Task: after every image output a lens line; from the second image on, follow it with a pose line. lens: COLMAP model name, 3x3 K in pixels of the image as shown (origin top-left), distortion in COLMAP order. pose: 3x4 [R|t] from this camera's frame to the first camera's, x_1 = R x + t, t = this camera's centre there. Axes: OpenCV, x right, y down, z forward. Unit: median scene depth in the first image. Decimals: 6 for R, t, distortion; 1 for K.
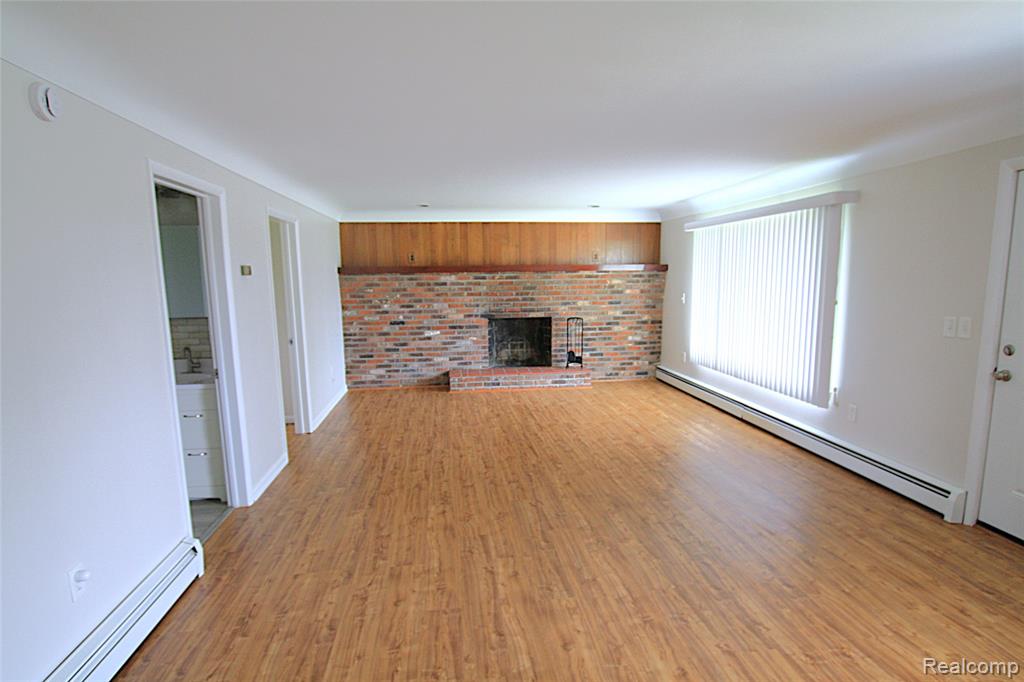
lens RADIAL K [[479.6, 0, 519.7], [0, 479.6, 360.6], [0, 0, 1]] dist [-0.026823, 0.001134]
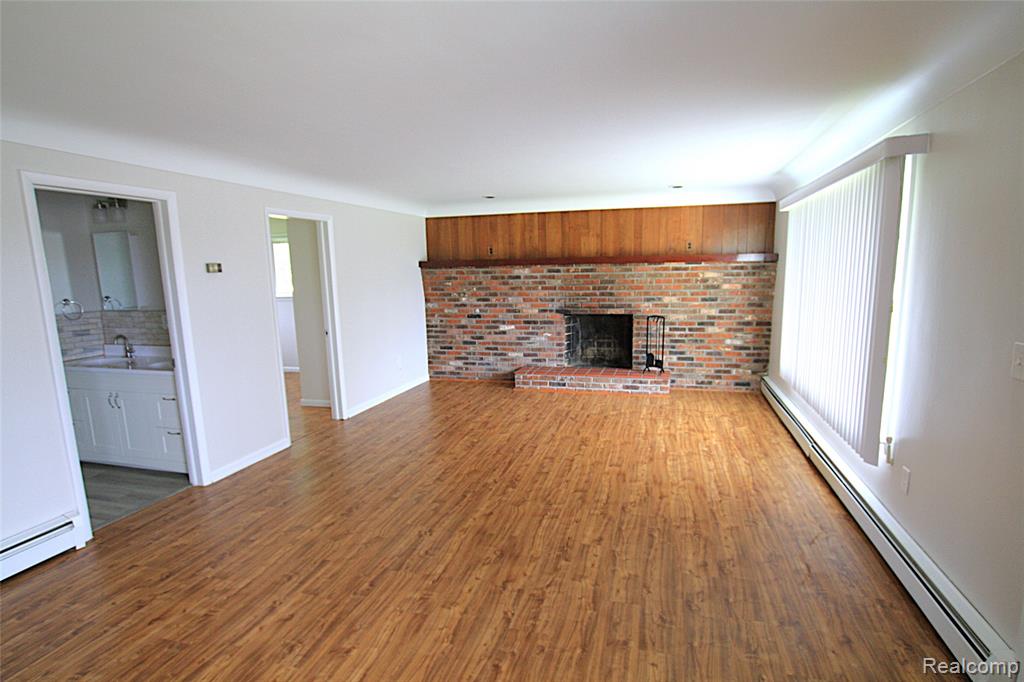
lens RADIAL K [[476.4, 0, 512.6], [0, 476.4, 361.1], [0, 0, 1]] dist [-0.022804, 0.000581]
pose [[0.938793, 0.058939, -0.339401, 0.164203], [-0.052308, 0.998220, 0.028661, -0.017324], [0.340486, -0.009154, 0.940205, 0.086044]]
